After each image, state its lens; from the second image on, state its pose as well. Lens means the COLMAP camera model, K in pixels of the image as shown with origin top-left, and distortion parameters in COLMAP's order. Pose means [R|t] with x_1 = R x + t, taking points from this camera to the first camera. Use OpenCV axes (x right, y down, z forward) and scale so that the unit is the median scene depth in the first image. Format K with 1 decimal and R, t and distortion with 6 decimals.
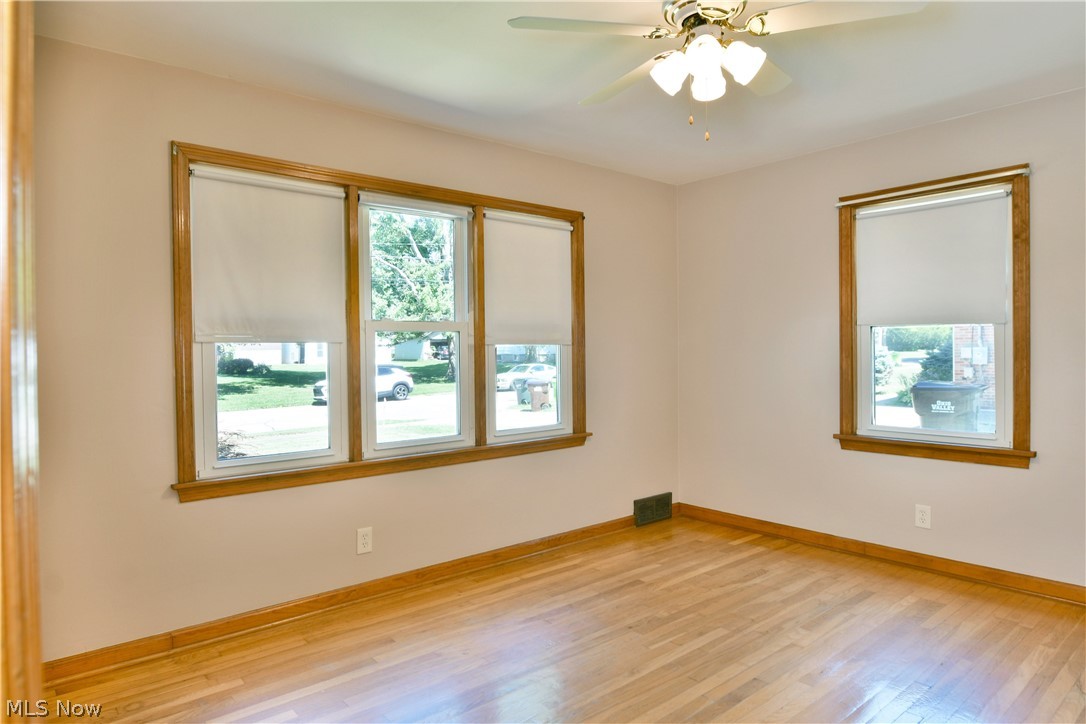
lens RADIAL K [[660.9, 0, 535.9], [0, 660.9, 357.9], [0, 0, 1]] dist [-0.008609, -0.006052]
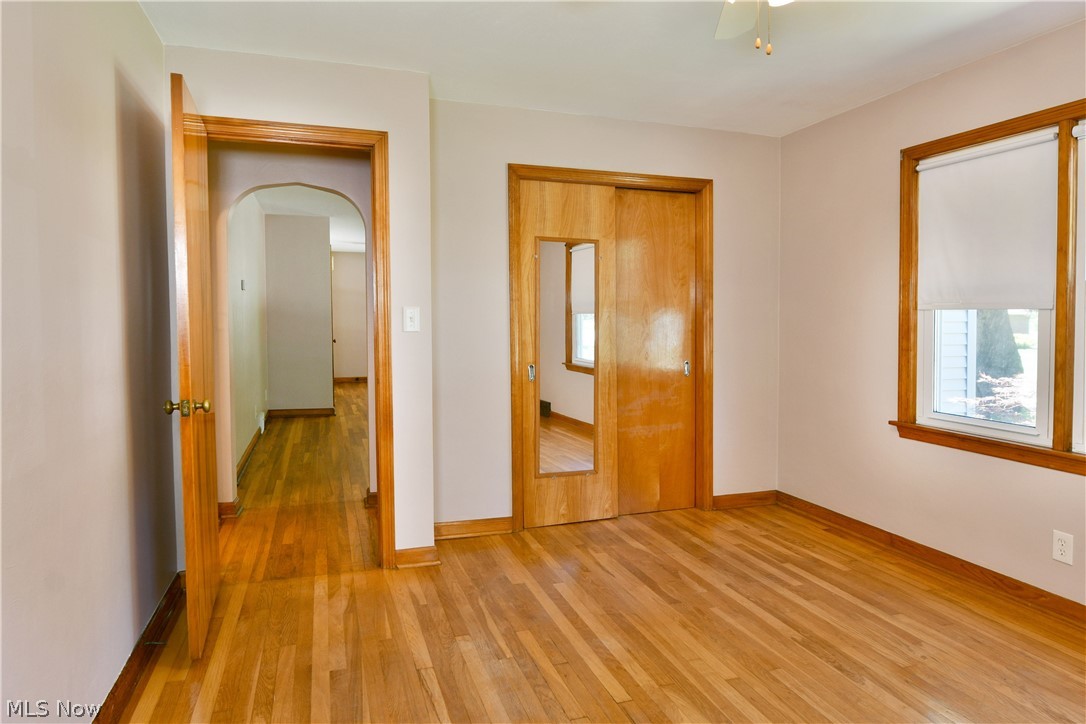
lens RADIAL K [[660.9, 0, 535.9], [0, 660.9, 357.9], [0, 0, 1]] dist [-0.008609, -0.006052]
pose [[-0.384489, 0.063726, -0.920927, 1.220553], [-0.008229, 0.997338, 0.072450, -0.024478], [0.923093, 0.035435, -0.382942, 1.149065]]
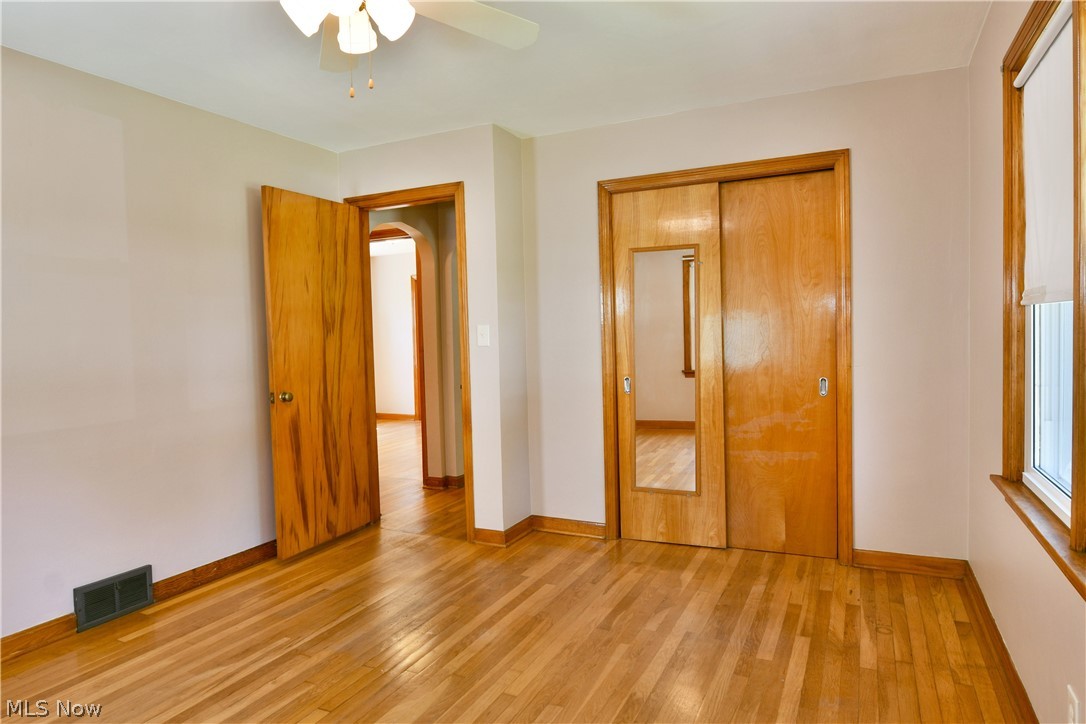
lens RADIAL K [[658.4, 0, 541.2], [0, 658.4, 375.0], [0, 0, 1]] dist [-0.015717, -0.001393]
pose [[-0.918523, 0.055428, -0.391464, 0.420734], [0.028916, 0.996890, 0.073303, -0.018617], [0.394310, 0.056011, -0.917269, 2.085564]]
